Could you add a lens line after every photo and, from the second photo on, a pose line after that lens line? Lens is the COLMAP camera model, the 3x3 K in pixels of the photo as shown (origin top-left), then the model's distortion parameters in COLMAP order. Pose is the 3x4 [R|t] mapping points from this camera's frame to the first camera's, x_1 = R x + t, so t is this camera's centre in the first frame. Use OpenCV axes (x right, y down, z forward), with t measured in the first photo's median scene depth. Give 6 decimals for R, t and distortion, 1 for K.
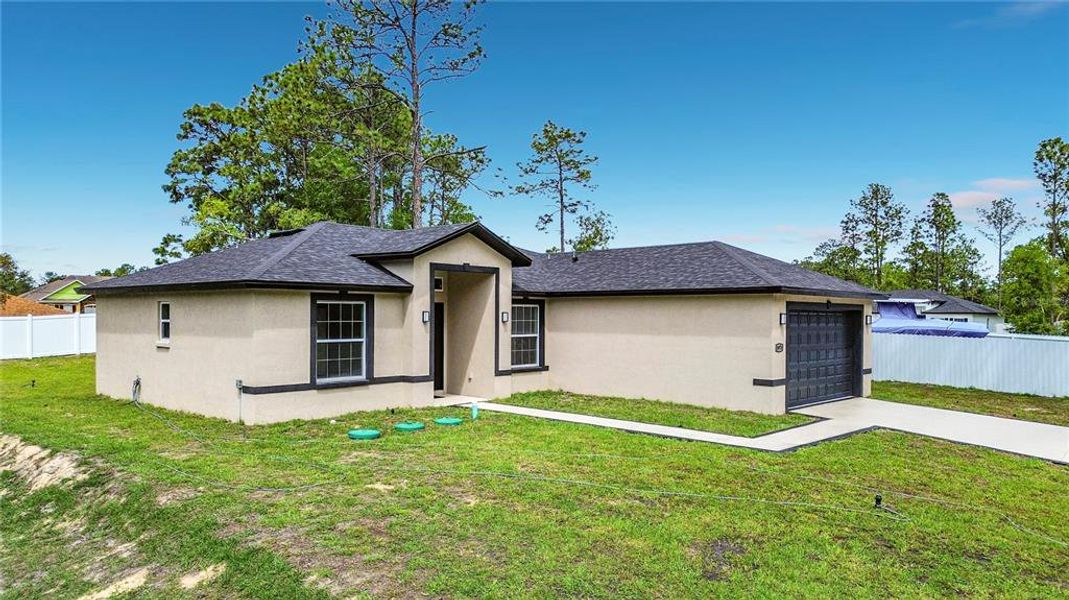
lens RADIAL K [[739.6, 0, 493.7], [0, 739.6, 333.1], [0, 0, 1]] dist [0.055097, 0.000303]
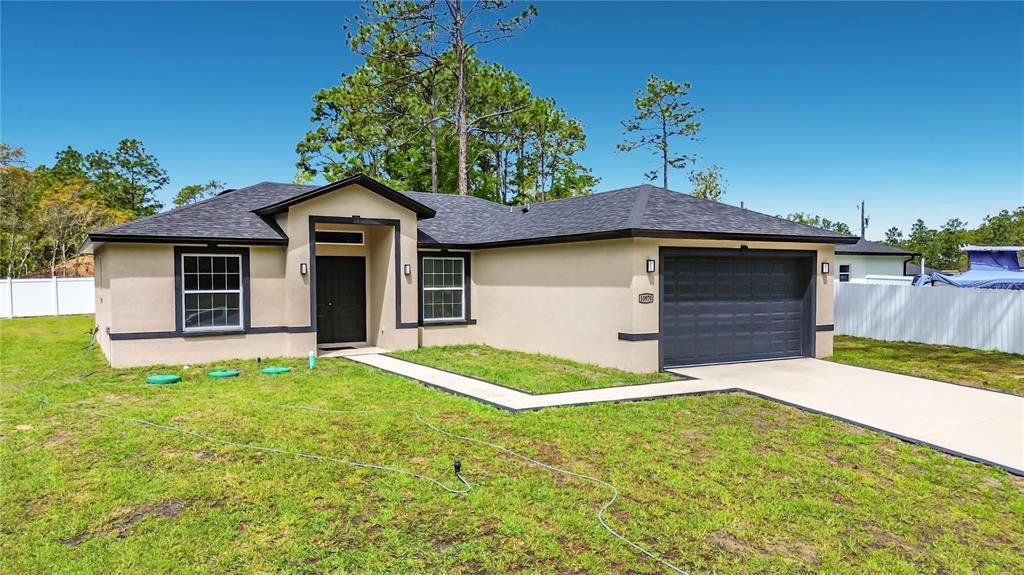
lens RADIAL K [[699.7, 0, 486.7], [0, 699.7, 311.6], [0, 0, 1]] dist [0.045991, -0.001300]
pose [[0.961130, 0.004510, -0.276058, 0.379084], [0.001957, 0.999730, 0.023144, 0.013637], [0.276088, -0.022784, 0.960862, 0.120722]]
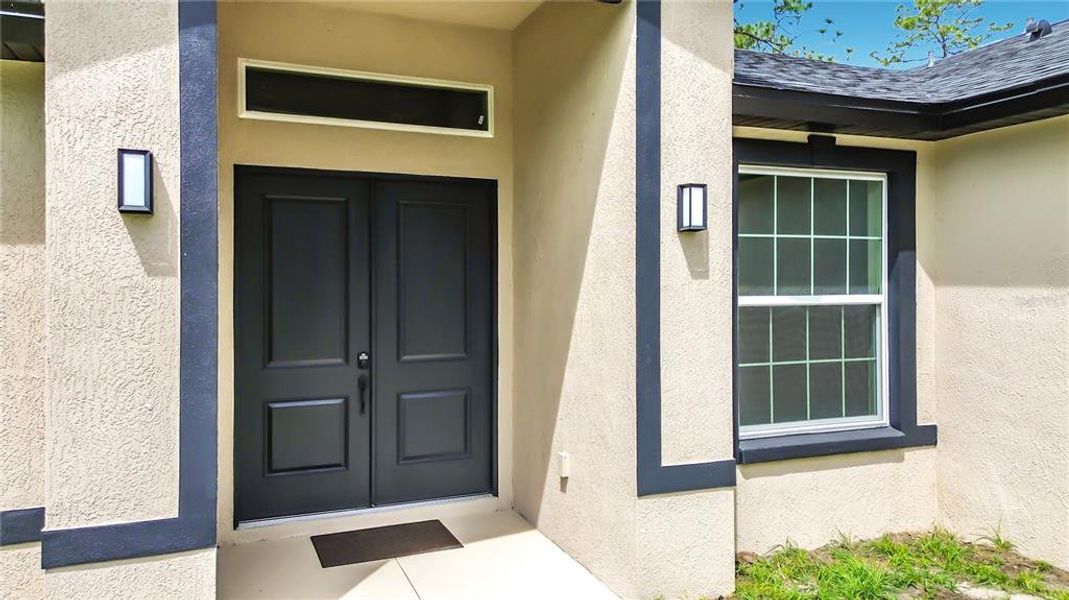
lens RADIAL K [[743.2, 0, 518.4], [0, 743.2, 277.2], [0, 0, 1]] dist [0.031600, -0.001033]
pose [[0.911934, -0.009274, -0.410232, 0.056162], [-0.004973, 0.999421, -0.033648, 0.005351], [0.410307, 0.032725, 0.911360, 0.790265]]
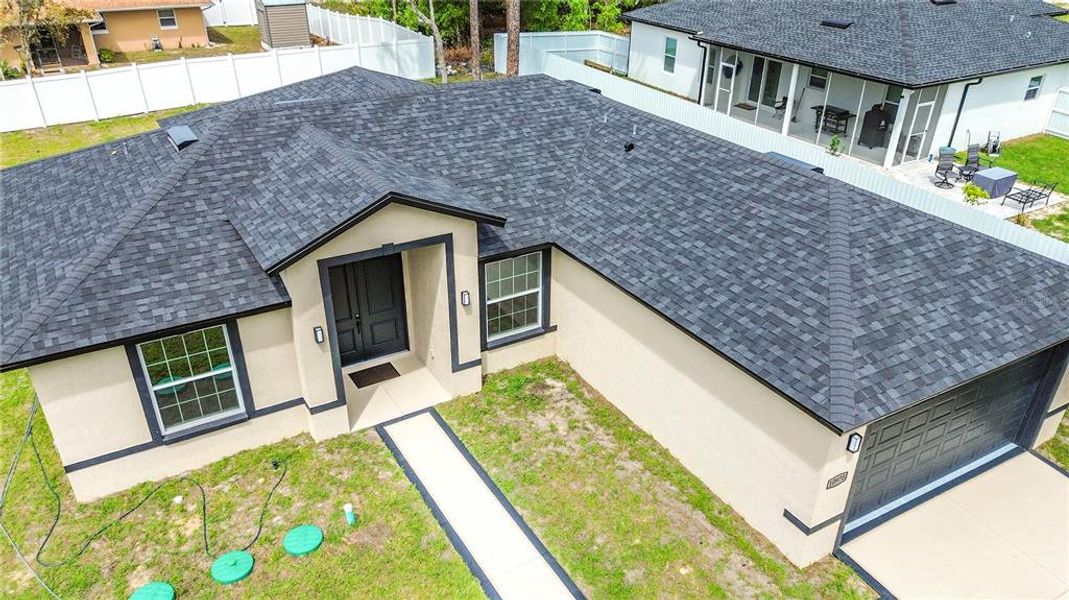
lens RADIAL K [[758.8, 0, 512.2], [0, 758.8, 328.2], [0, 0, 1]] dist [0.042230, -0.000109]
pose [[0.960345, 0.133696, -0.244670, 0.234491], [0.000652, 0.876454, 0.481485, -0.338667], [0.278815, -0.462551, 0.841611, 0.401934]]
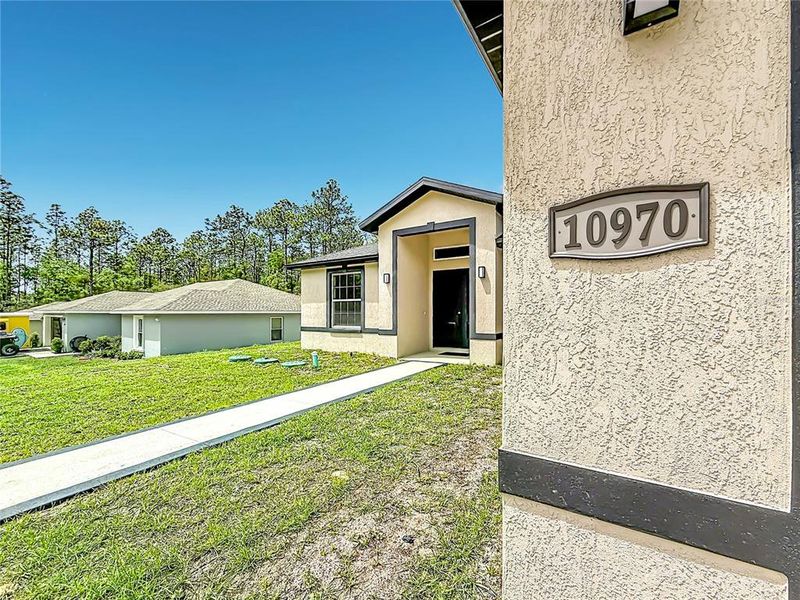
lens RADIAL K [[329.7, 0, 411.2], [0, 329.7, 314.5], [0, 0, 1]] dist [-0.000372, -0.000060]
pose [[0.210774, 0.001842, -0.977533, 0.376698], [-0.020874, 0.999779, -0.002617, 0.030935], [0.977312, 0.020956, 0.210766, 0.838997]]
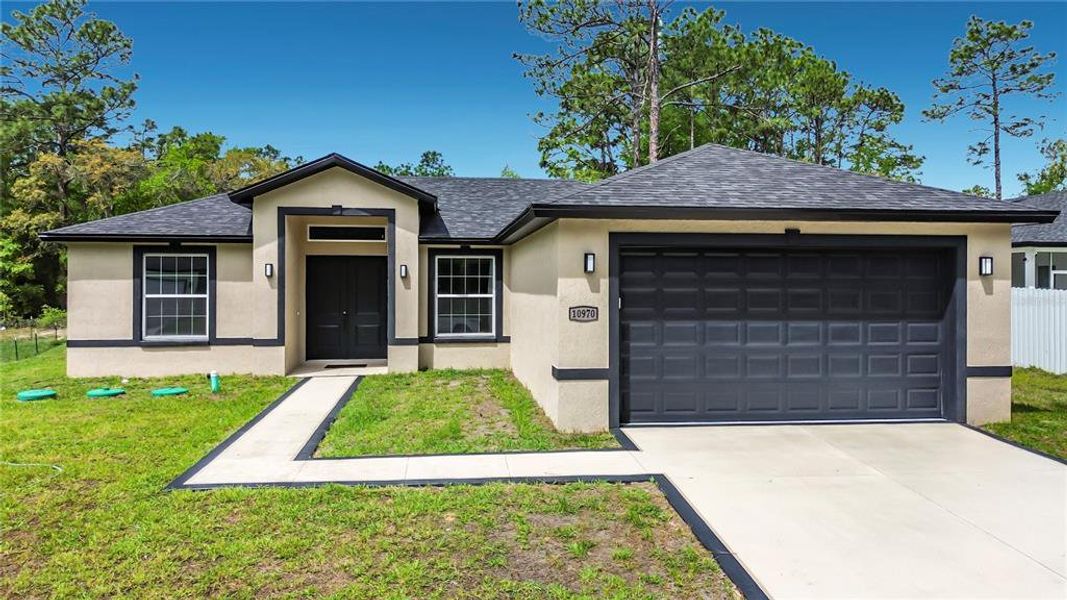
lens RADIAL K [[745.8, 0, 529.3], [0, 745.8, 287.0], [0, 0, 1]] dist [0.044257, -0.070221]
pose [[0.774011, -0.002657, -0.633167, 0.625801], [-0.012923, 0.999717, -0.019992, 0.009912], [0.633041, 0.023657, 0.773757, 0.466724]]
